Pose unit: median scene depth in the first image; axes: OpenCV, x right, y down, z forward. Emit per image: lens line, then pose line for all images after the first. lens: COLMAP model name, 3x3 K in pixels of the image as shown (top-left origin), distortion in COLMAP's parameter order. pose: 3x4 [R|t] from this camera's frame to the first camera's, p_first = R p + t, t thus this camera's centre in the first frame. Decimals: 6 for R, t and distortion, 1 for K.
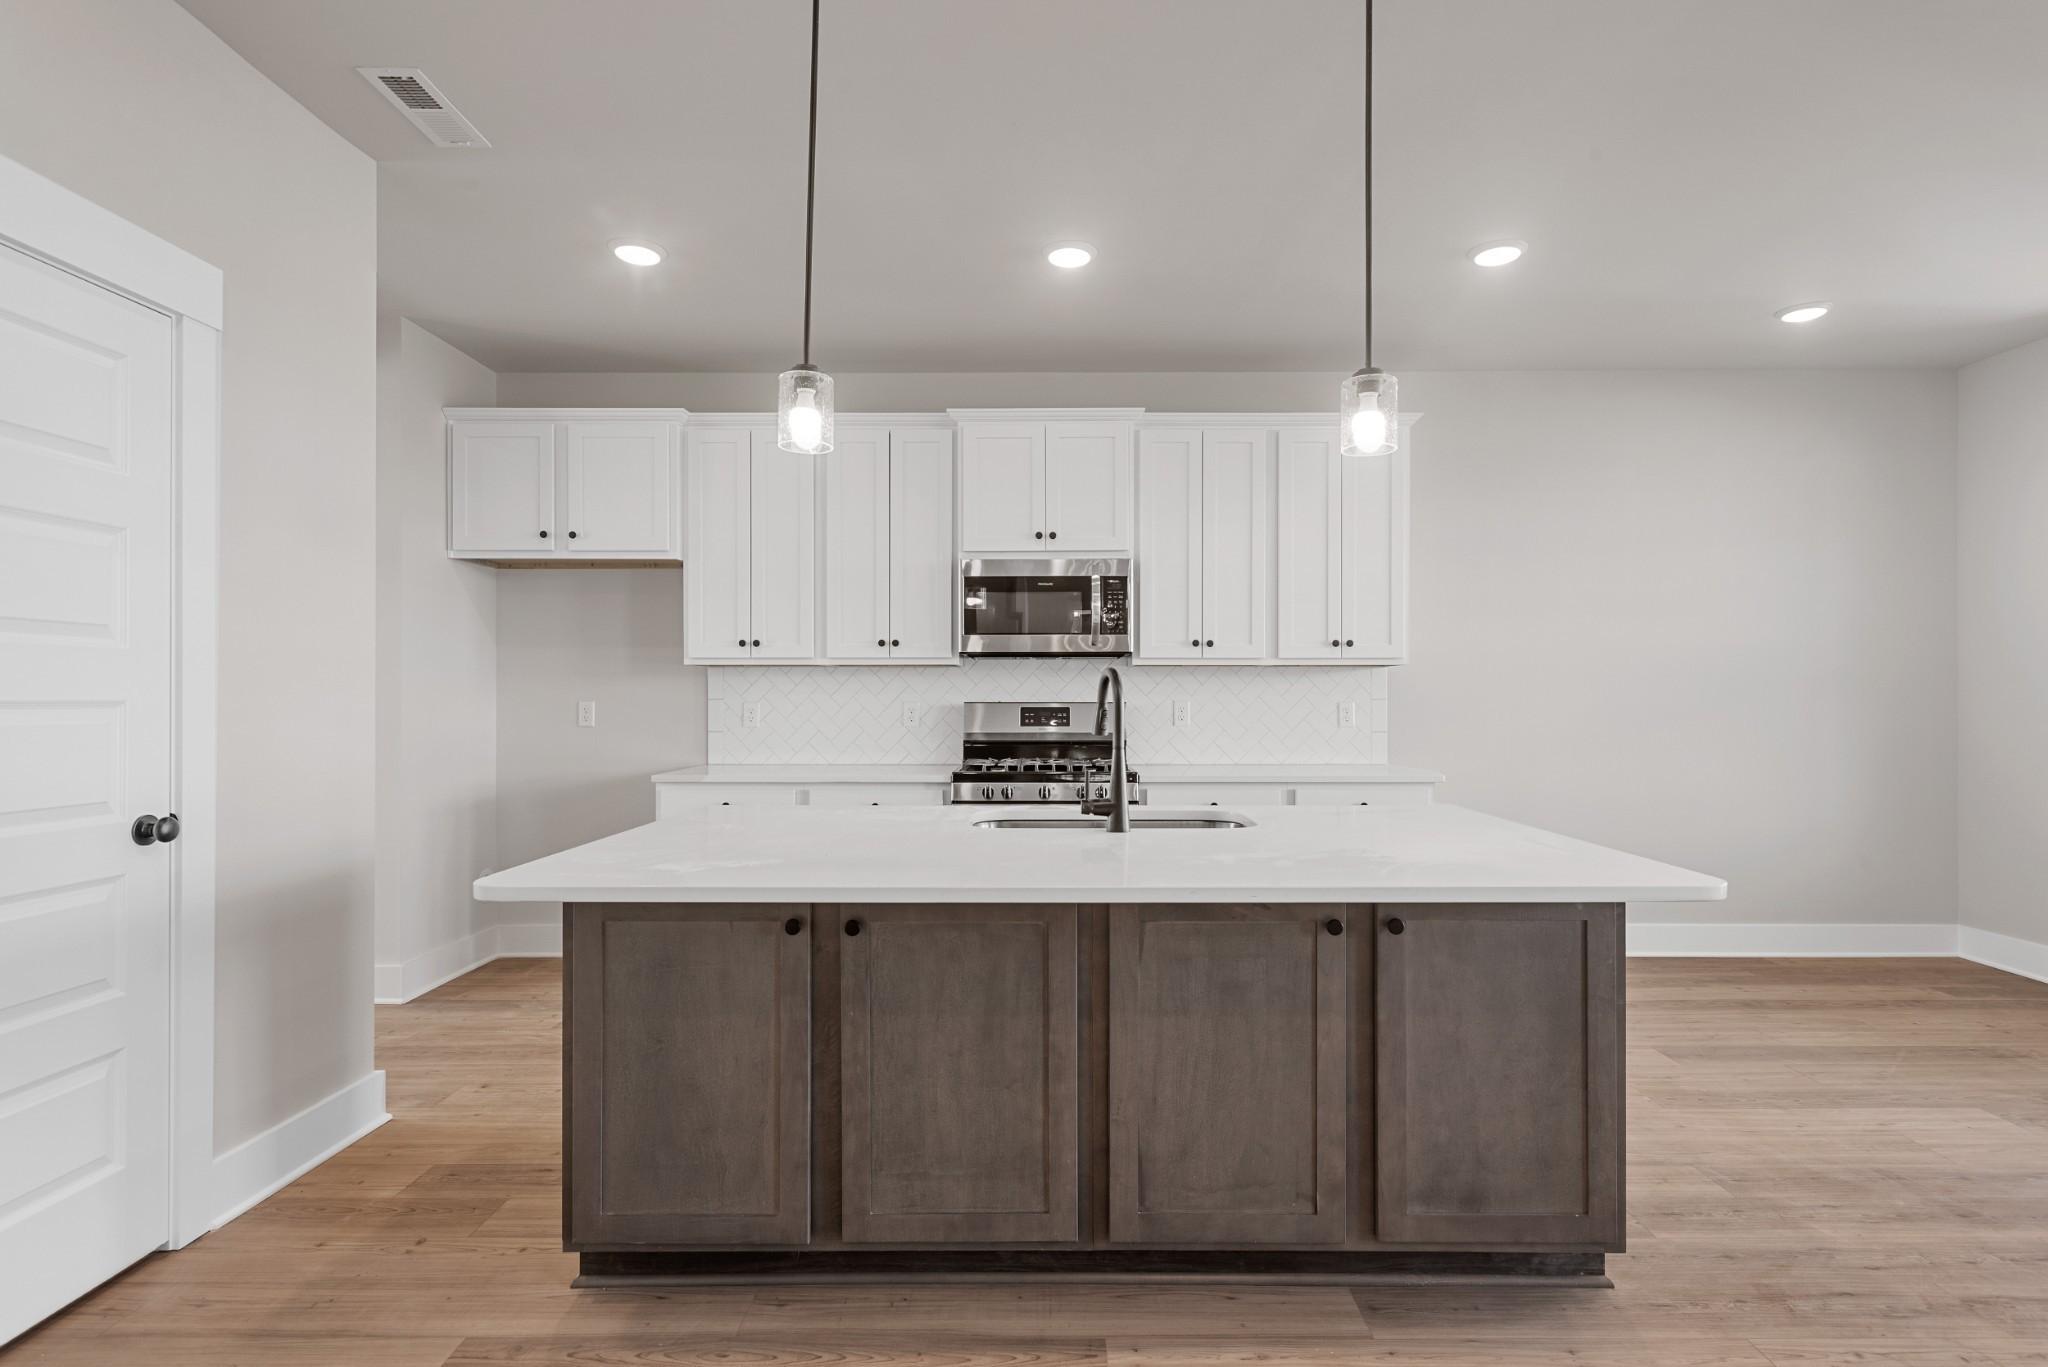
lens RADIAL K [[1020.0, 0, 1042.5], [0, 1020.0, 690.1], [0, 0, 1]] dist [-0.000186, -0.001129]
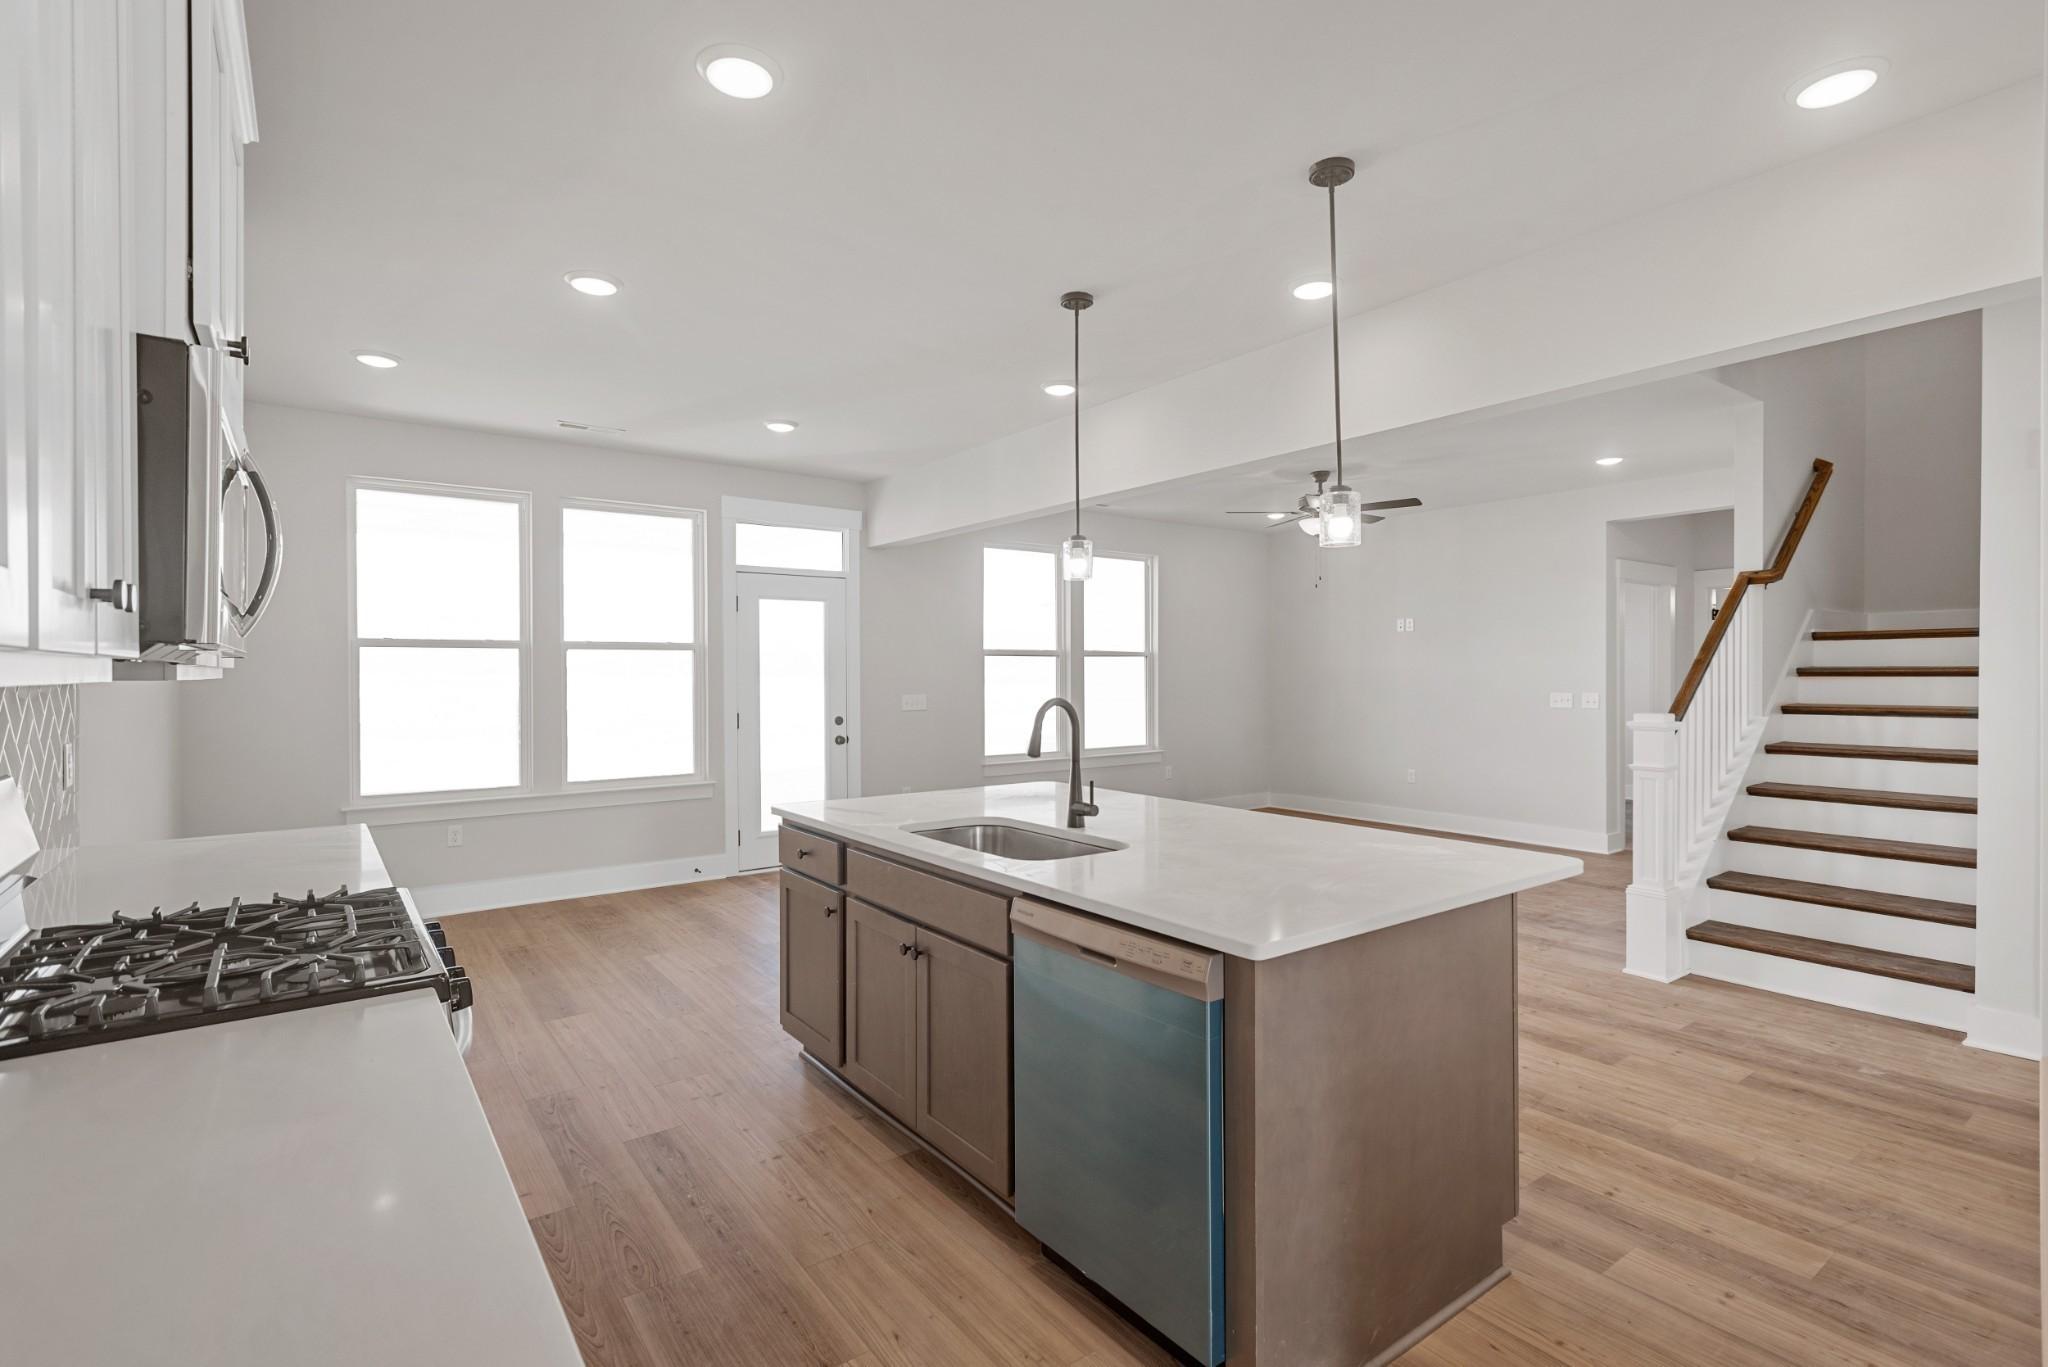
lens RADIAL K [[969.6, 0, 1028.5], [0, 969.6, 678.9], [0, 0, 1]] dist [0.013275, -0.000044]
pose [[-0.597968, -0.004439, 0.801507, -0.503906], [-0.002349, 0.999990, 0.003786, -0.030088], [-0.801516, 0.000381, -0.597973, 1.037101]]
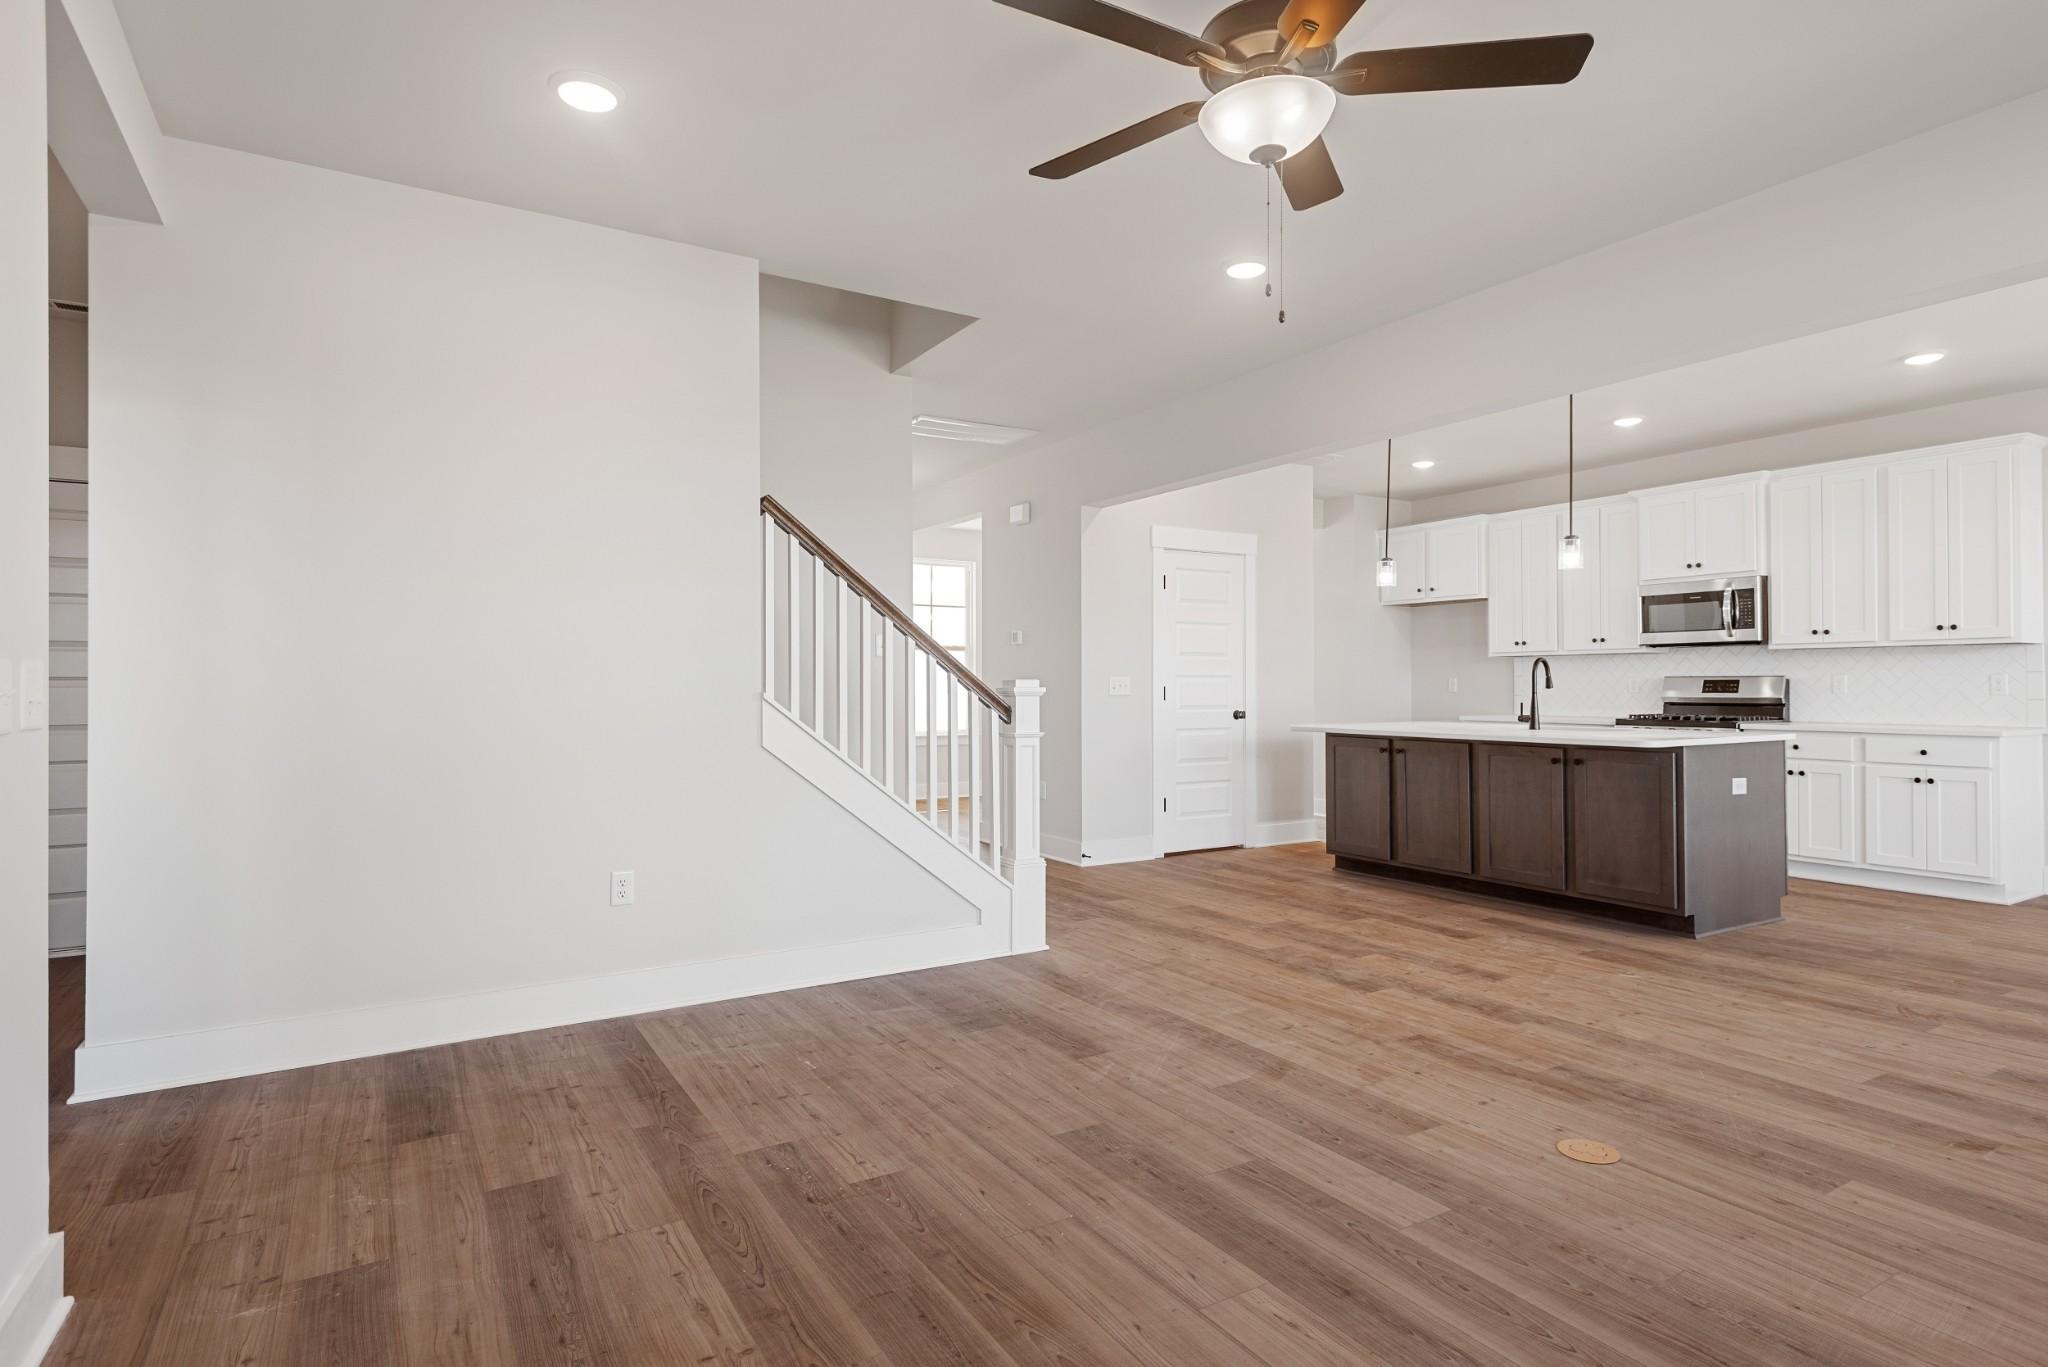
lens RADIAL K [[1079.6, 0, 1029.3], [0, 1079.6, 676.1], [0, 0, 1]] dist [0.003243, -0.000313]
pose [[0.515200, -0.009003, -0.857022, 0.914745], [0.008994, 0.999947, -0.005097, 0.011996], [0.857022, -0.005082, 0.515254, -0.709559]]
